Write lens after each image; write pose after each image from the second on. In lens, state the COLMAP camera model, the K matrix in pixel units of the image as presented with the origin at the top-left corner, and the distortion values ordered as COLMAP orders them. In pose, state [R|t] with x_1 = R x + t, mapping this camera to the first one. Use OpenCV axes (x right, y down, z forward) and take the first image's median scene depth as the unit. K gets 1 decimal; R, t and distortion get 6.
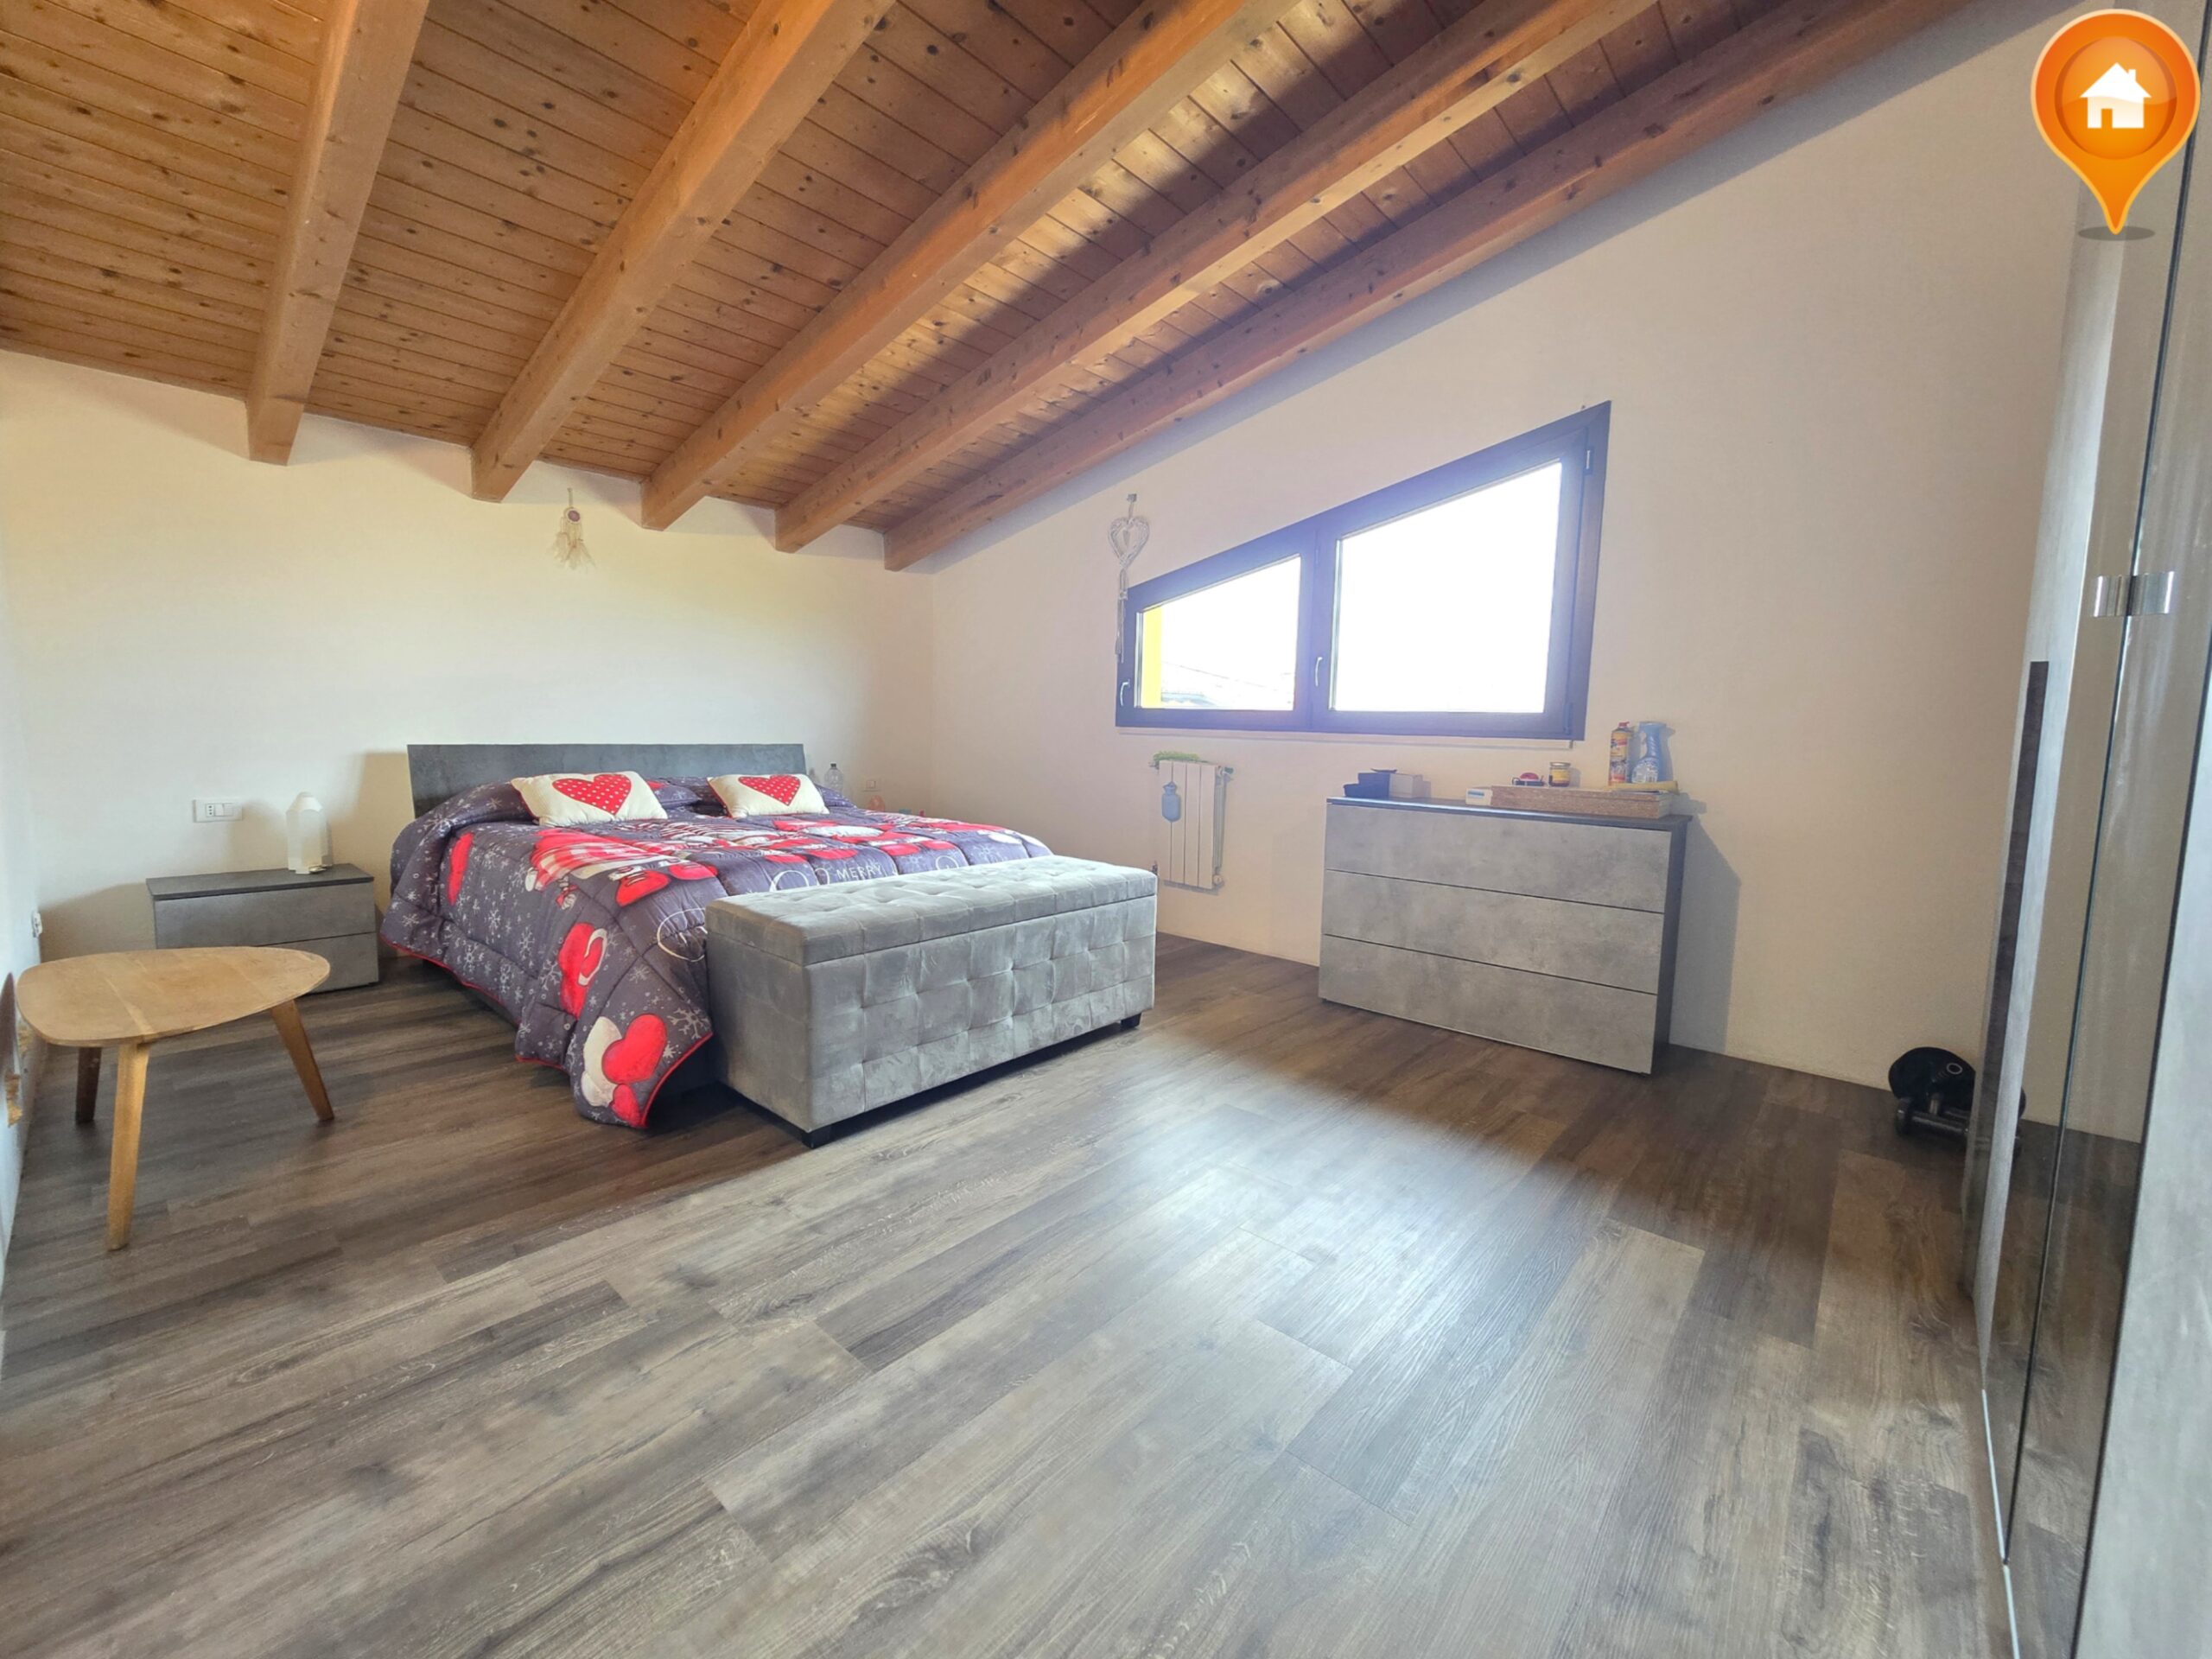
lens RADIAL K [[902.7, 0, 1105.8], [0, 902.7, 813.4], [0, 0, 1]] dist [-0.001107, -0.004573]
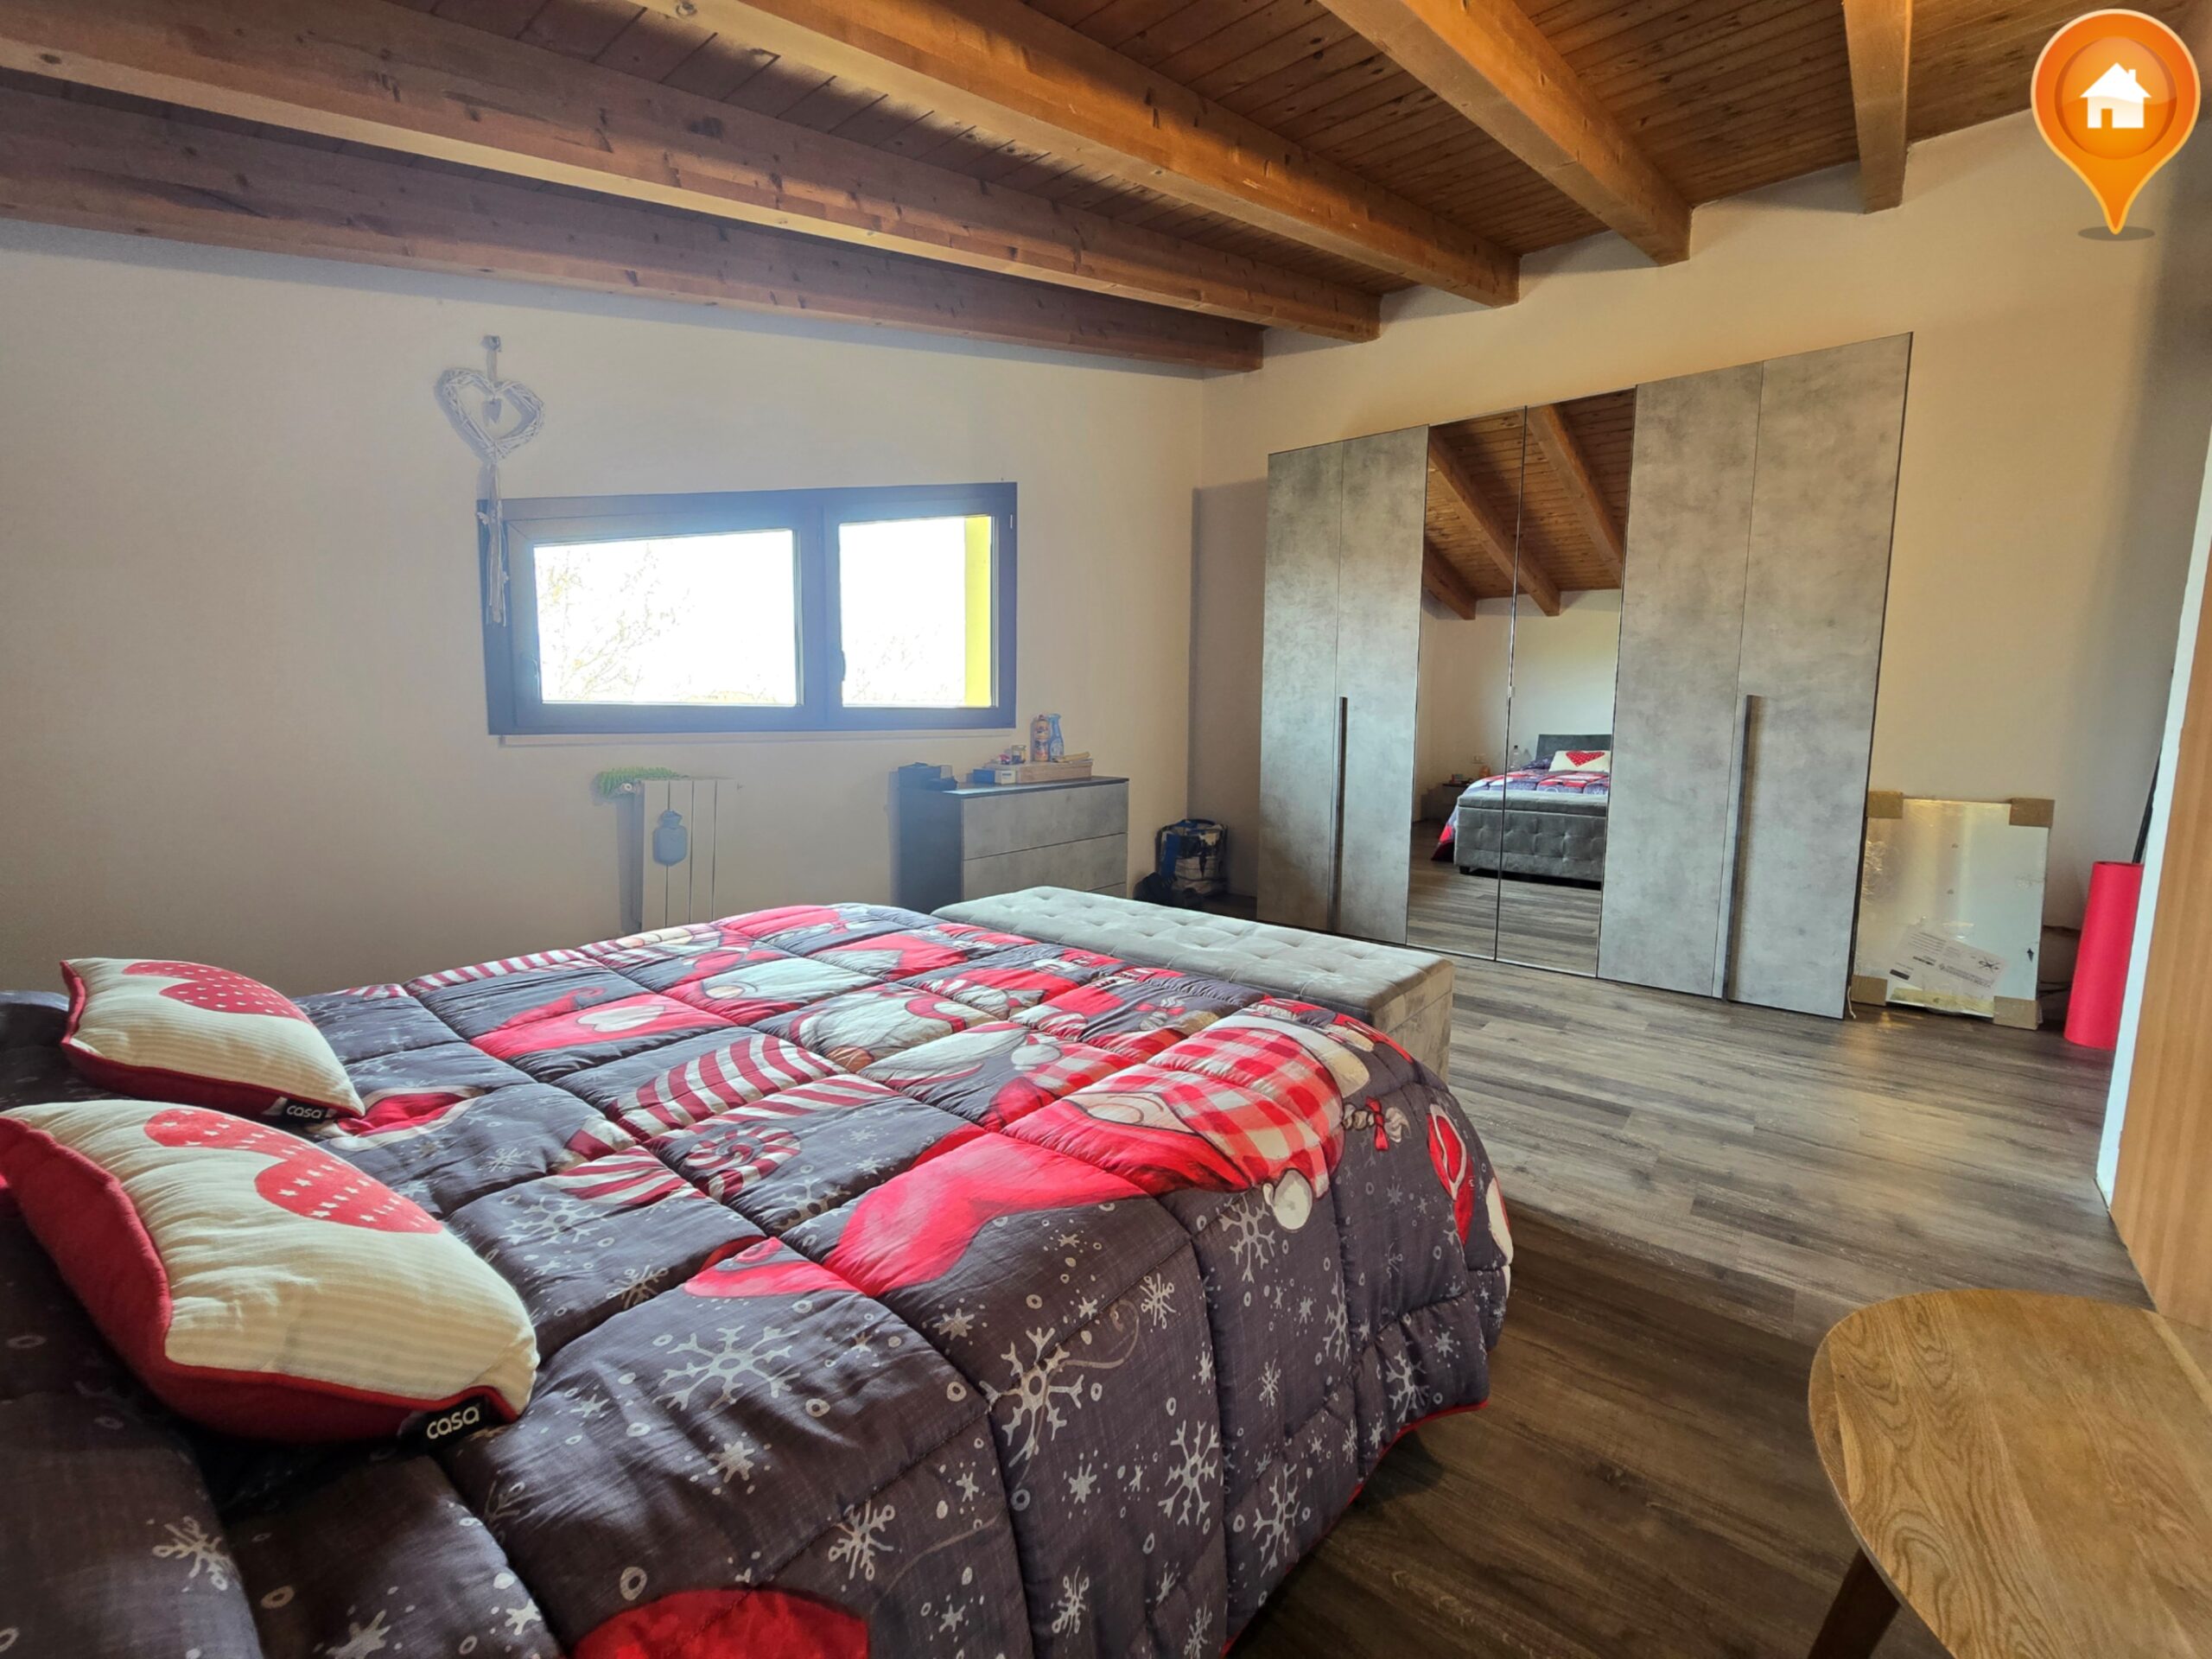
lens RADIAL K [[902.7, 0, 1105.8], [0, 902.7, 813.4], [0, 0, 1]] dist [-0.001107, -0.004573]
pose [[-0.039159, -0.141816, 0.989118, -1.132985], [0.087069, 0.985628, 0.144762, -0.185247], [-0.995432, 0.091790, -0.026248, 1.208602]]
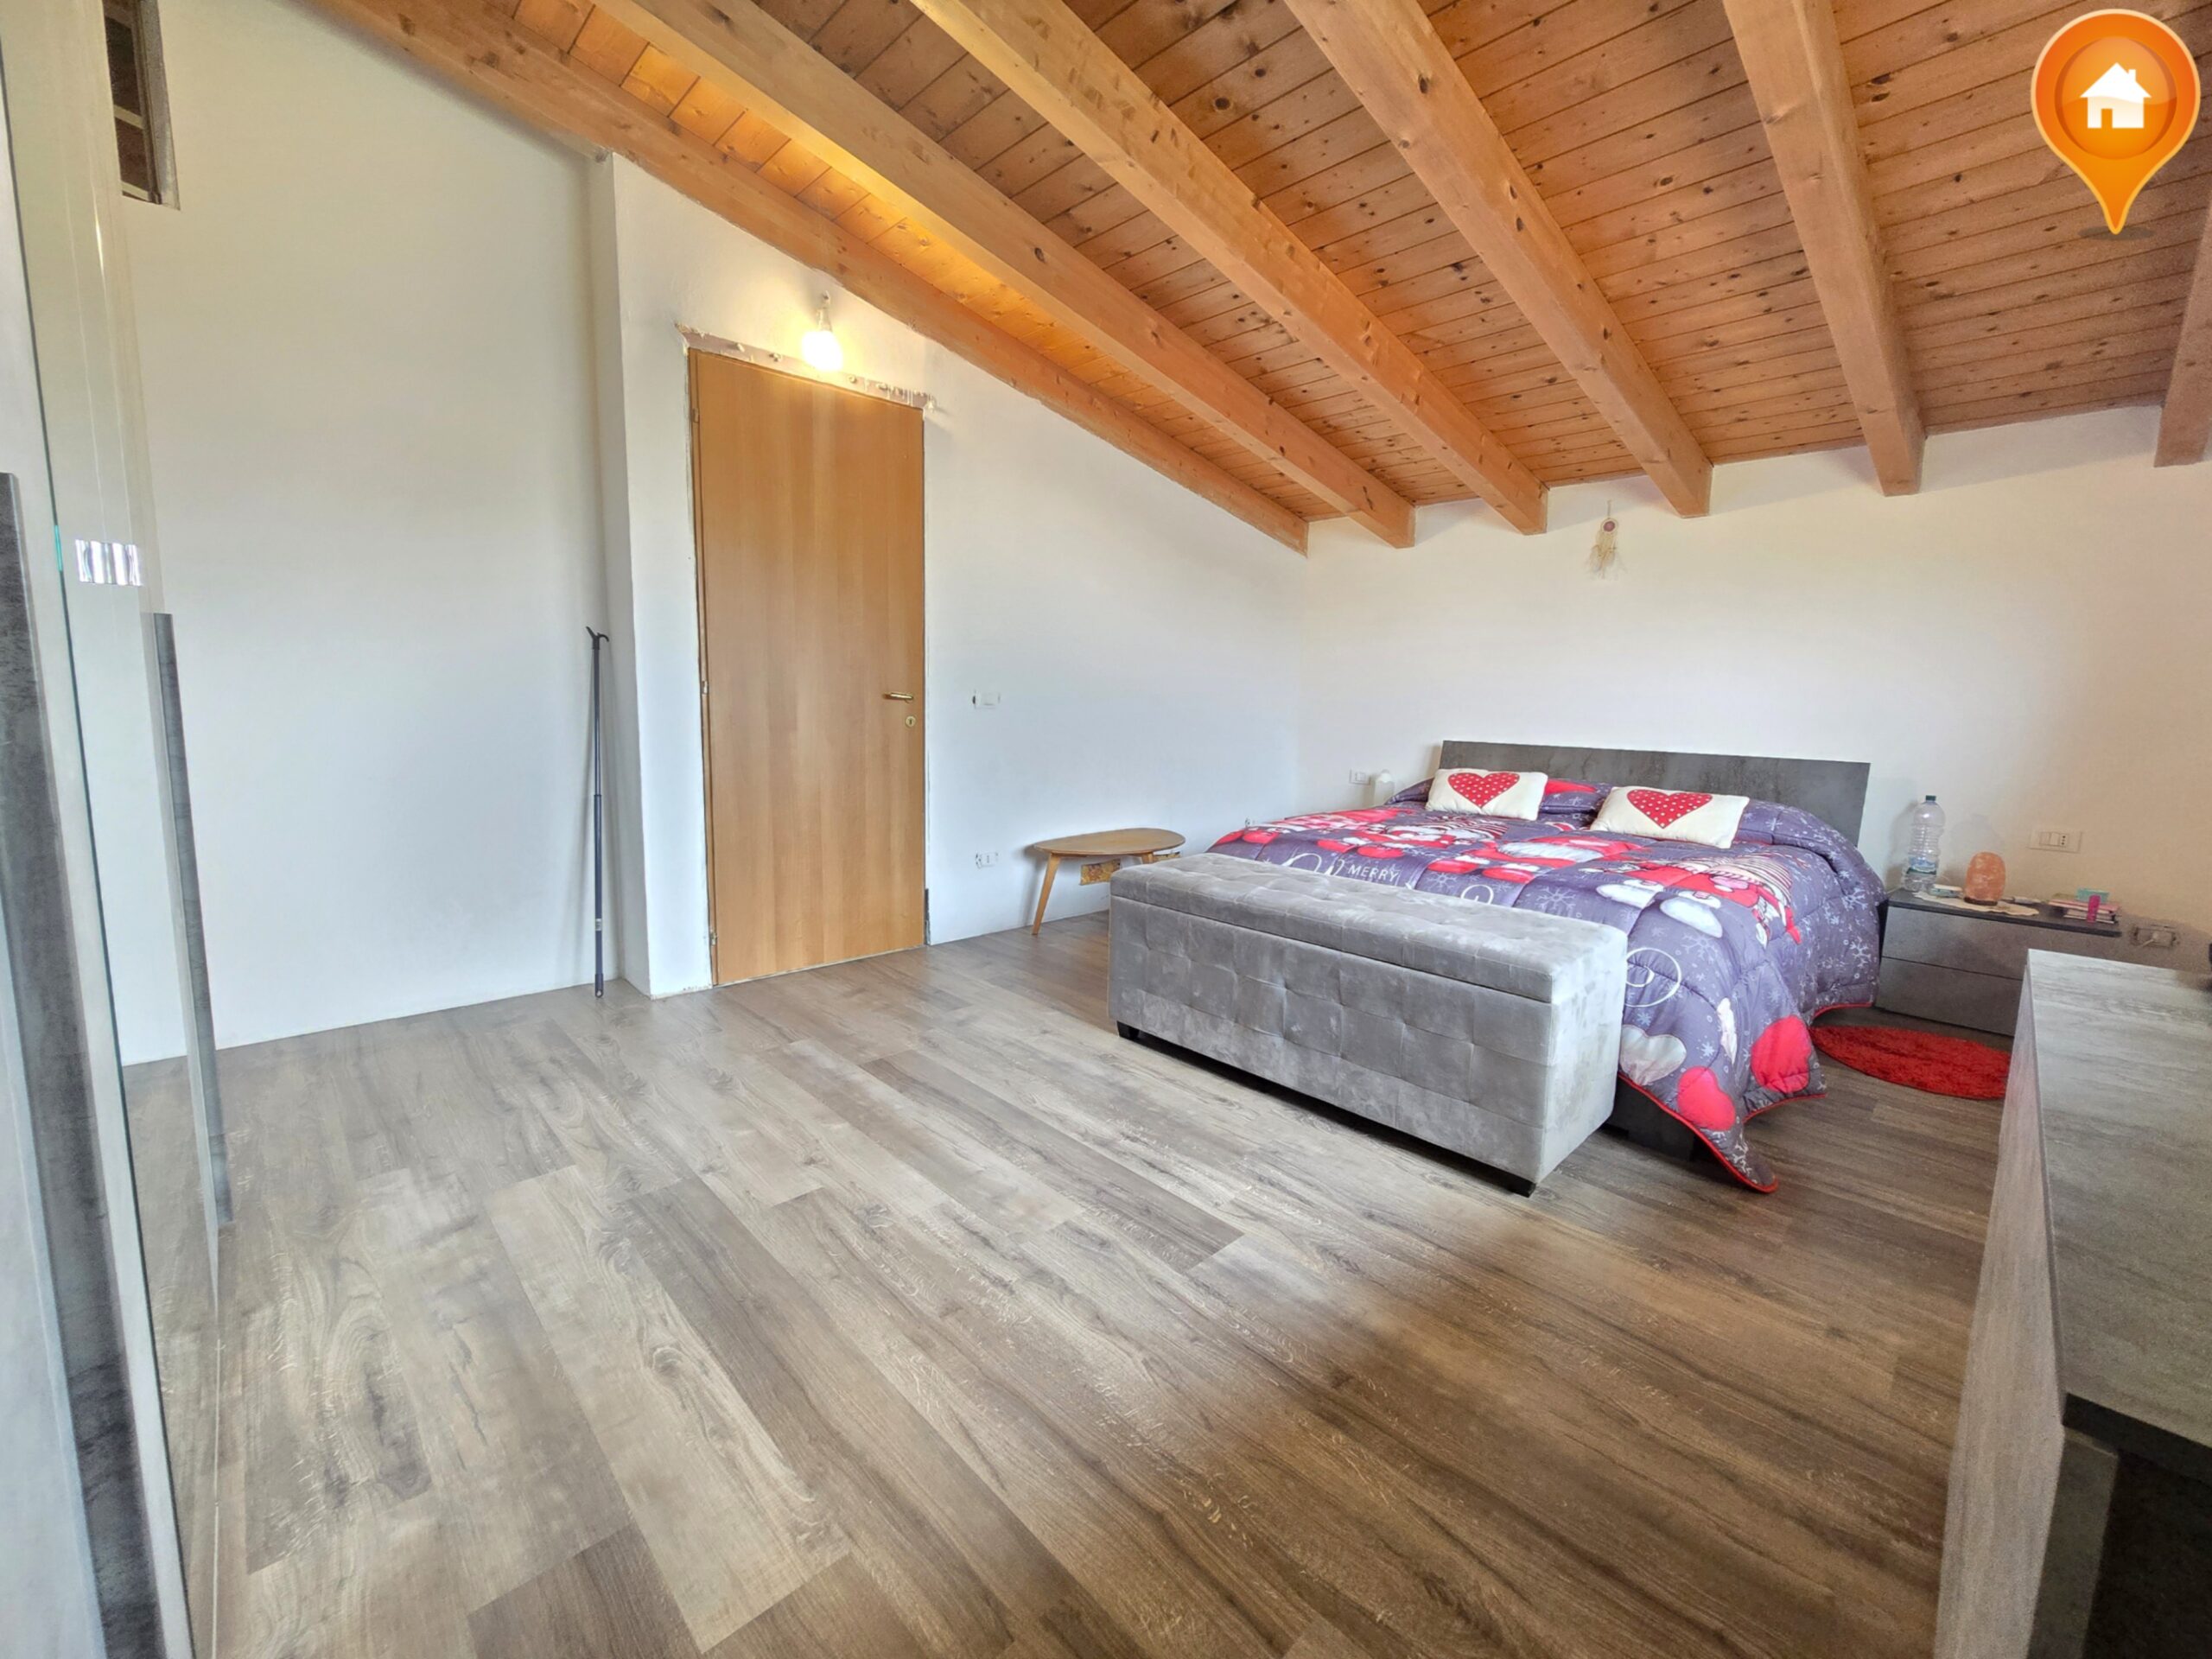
lens RADIAL K [[902.7, 0, 1105.8], [0, 902.7, 813.4], [0, 0, 1]] dist [-0.001107, -0.004573]
pose [[-0.084147, 0.105116, -0.990894, 0.862665], [-0.123132, 0.985702, 0.115021, -0.091914], [0.988816, 0.131689, -0.070001, 0.921149]]
